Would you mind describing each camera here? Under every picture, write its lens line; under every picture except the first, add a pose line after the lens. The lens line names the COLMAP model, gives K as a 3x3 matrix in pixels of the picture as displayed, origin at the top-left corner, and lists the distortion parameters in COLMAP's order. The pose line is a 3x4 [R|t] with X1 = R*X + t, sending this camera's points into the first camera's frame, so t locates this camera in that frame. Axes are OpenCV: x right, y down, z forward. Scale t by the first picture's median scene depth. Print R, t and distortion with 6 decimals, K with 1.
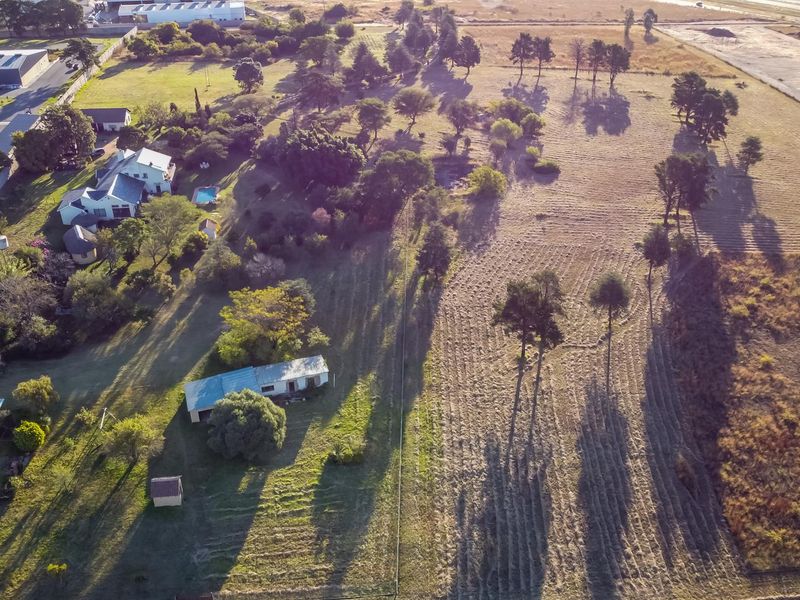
lens RADIAL K [[807.0, 0, 400.0], [0, 807.0, 300.0], [0, 0, 1]] dist [-0.011413, 0.010679]
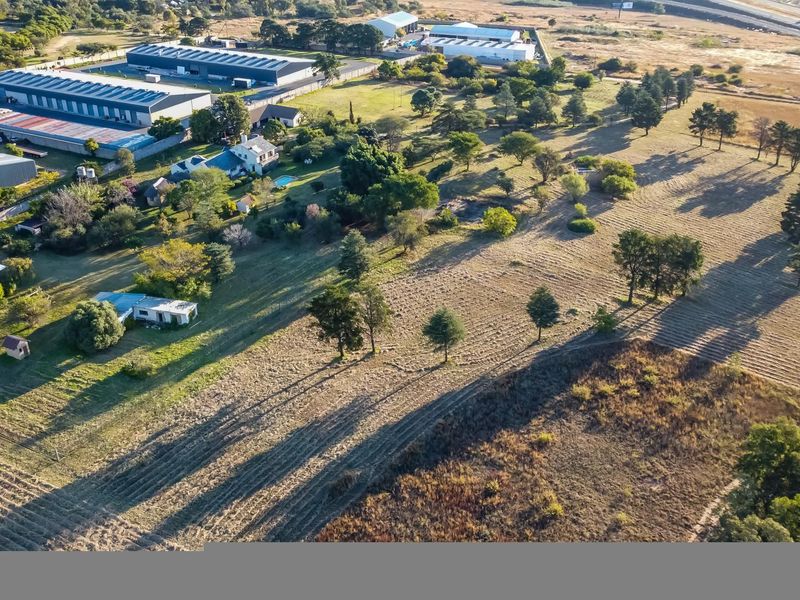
lens RADIAL K [[807.0, 0, 400.0], [0, 807.0, 300.0], [0, 0, 1]] dist [-0.011413, 0.010679]
pose [[0.829319, 0.263691, -0.492643, 0.789984], [-0.291681, 0.956288, 0.020842, -0.053971], [0.476604, 0.126410, 0.869982, 0.080959]]
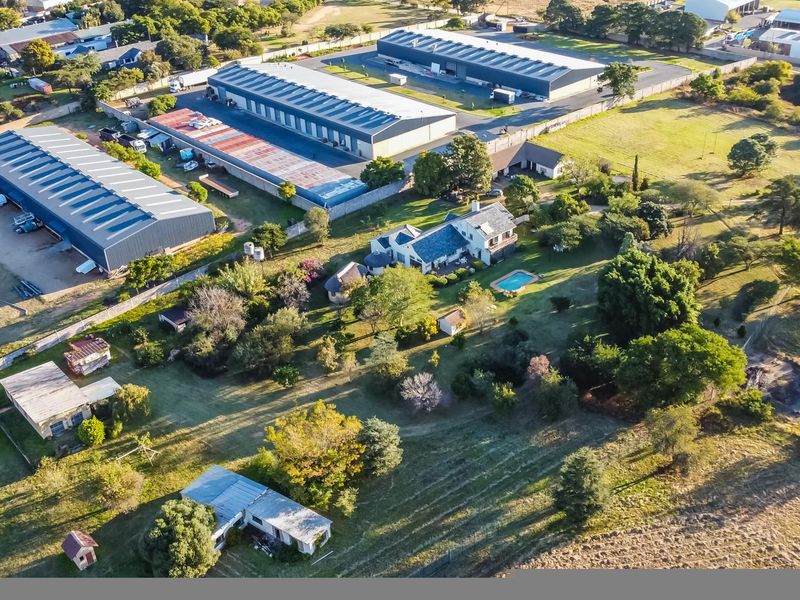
lens RADIAL K [[859.4, 0, 400.0], [0, 859.4, 300.0], [0, 0, 1]] dist [-0.005210, -0.008016]
pose [[0.585280, 0.395036, -0.708092, 0.488699], [-0.389592, 0.902888, 0.181690, -0.333223], [0.711102, 0.169527, 0.682345, 0.431547]]
